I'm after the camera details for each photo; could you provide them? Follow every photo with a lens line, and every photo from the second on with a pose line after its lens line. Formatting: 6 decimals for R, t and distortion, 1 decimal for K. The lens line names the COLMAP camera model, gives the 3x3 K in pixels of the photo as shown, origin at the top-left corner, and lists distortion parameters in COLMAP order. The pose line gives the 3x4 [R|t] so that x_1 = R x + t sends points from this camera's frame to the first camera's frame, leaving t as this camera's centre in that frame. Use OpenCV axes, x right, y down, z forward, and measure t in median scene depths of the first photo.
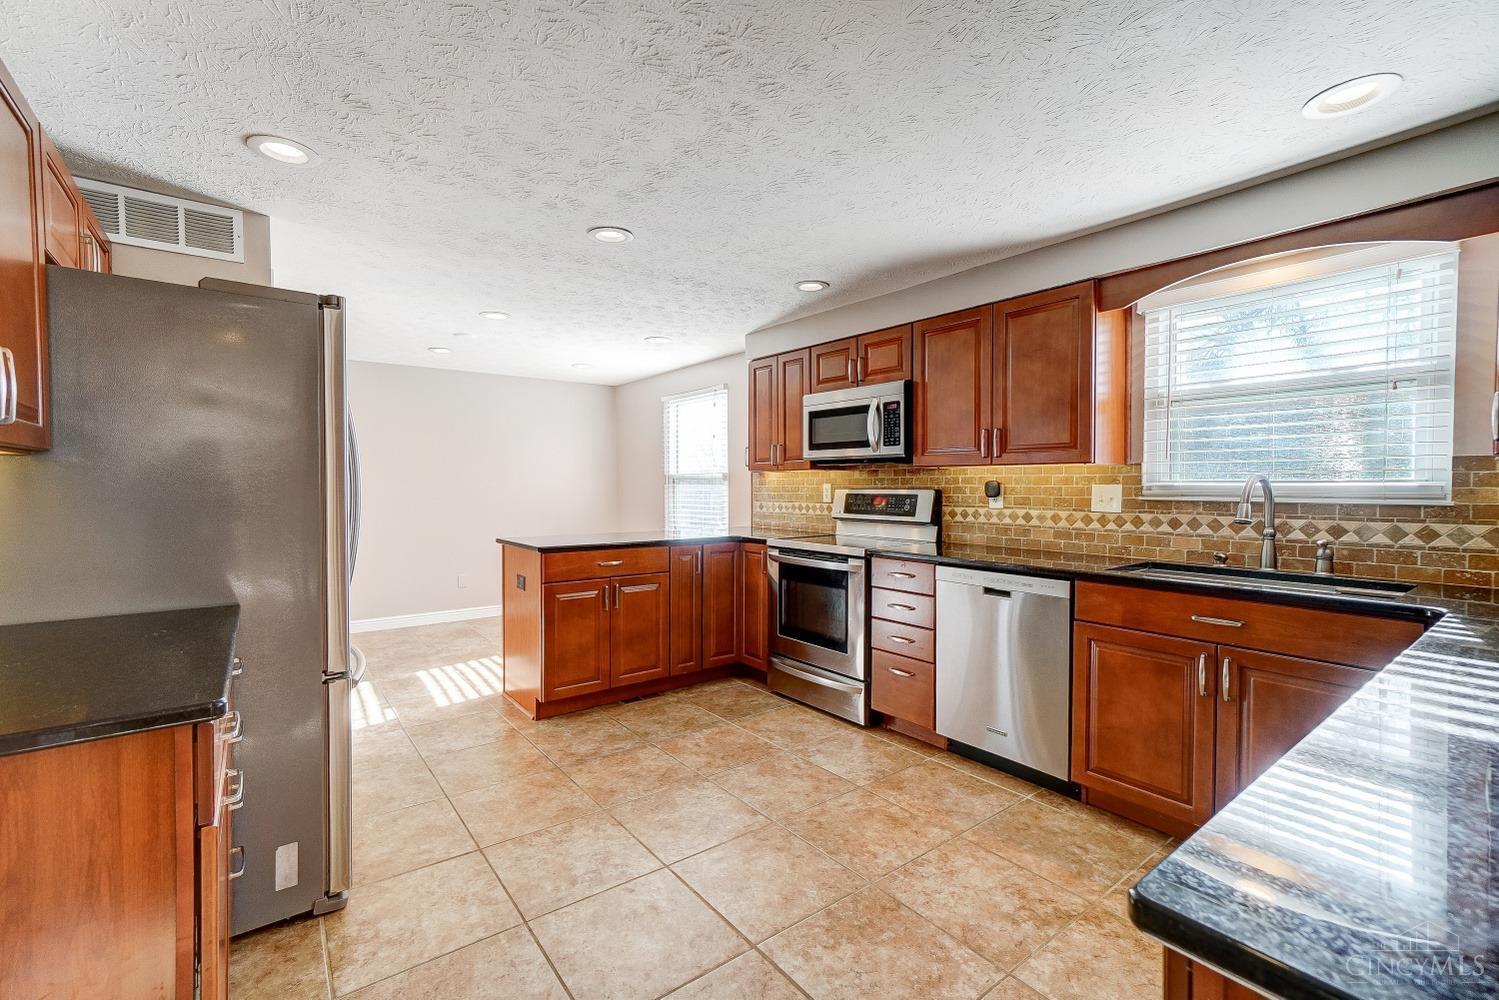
lens RADIAL K [[653.0, 0, 748.5], [0, 653.0, 493.1], [0, 0, 1]] dist [0.002413, 0.000856]
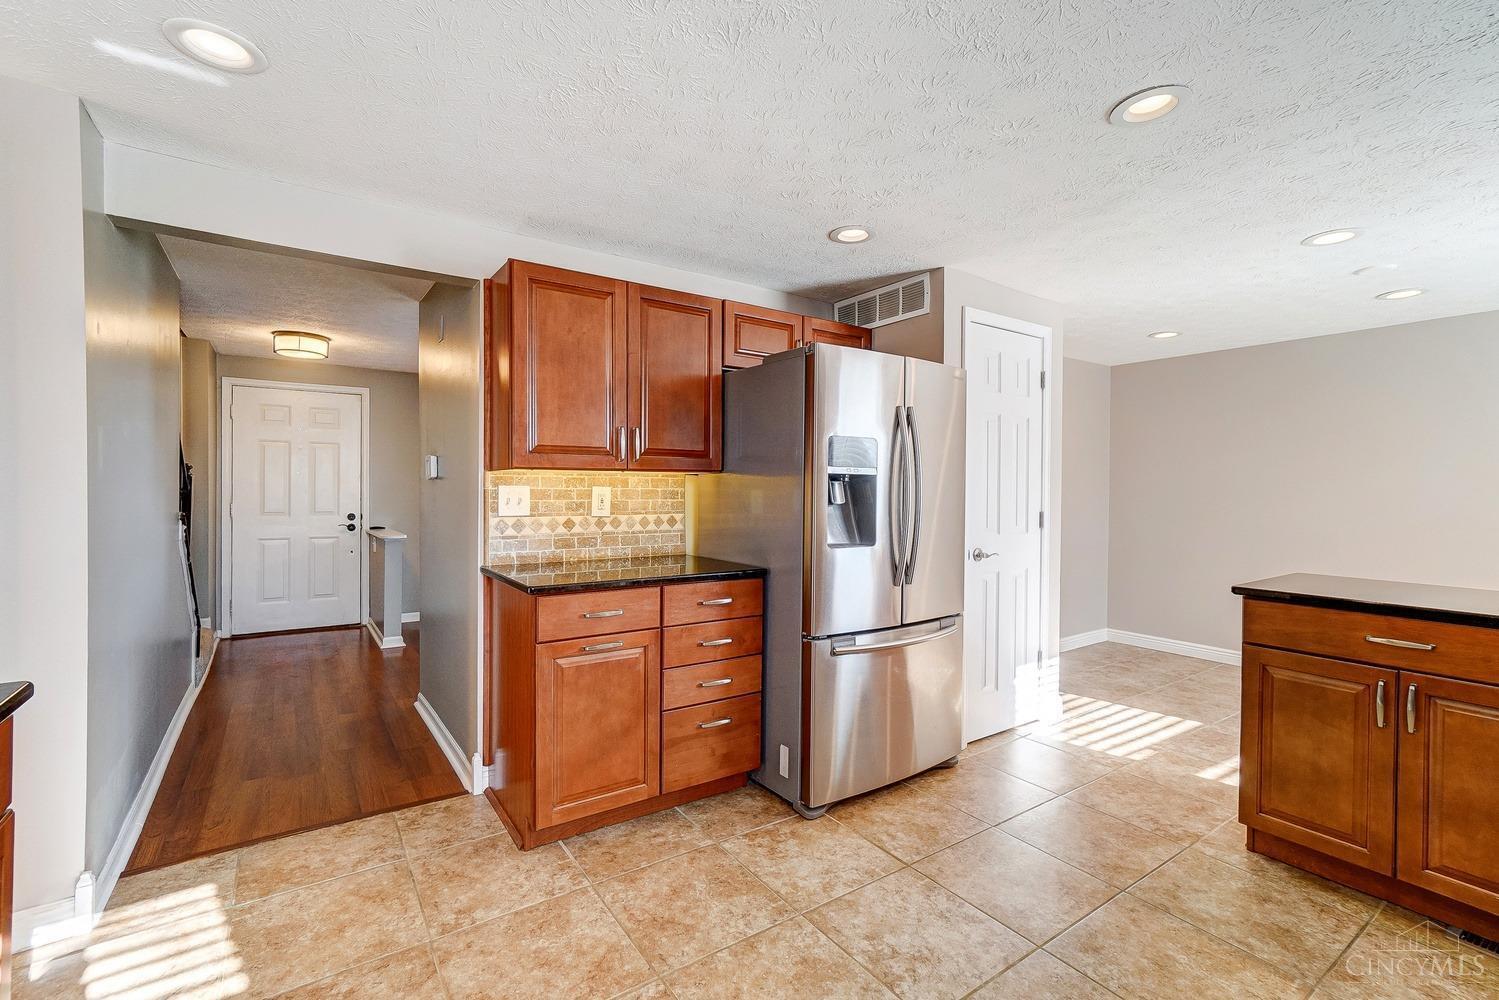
lens RADIAL K [[653.0, 0, 710.0], [0, 653.0, 495.4], [0, 0, 1]] dist [0.002413, 0.000856]
pose [[-0.070006, 0.010212, -0.997494, 0.424753], [-0.023292, 0.999658, 0.011869, -0.006228], [0.997275, 0.024065, -0.069744, 0.565849]]
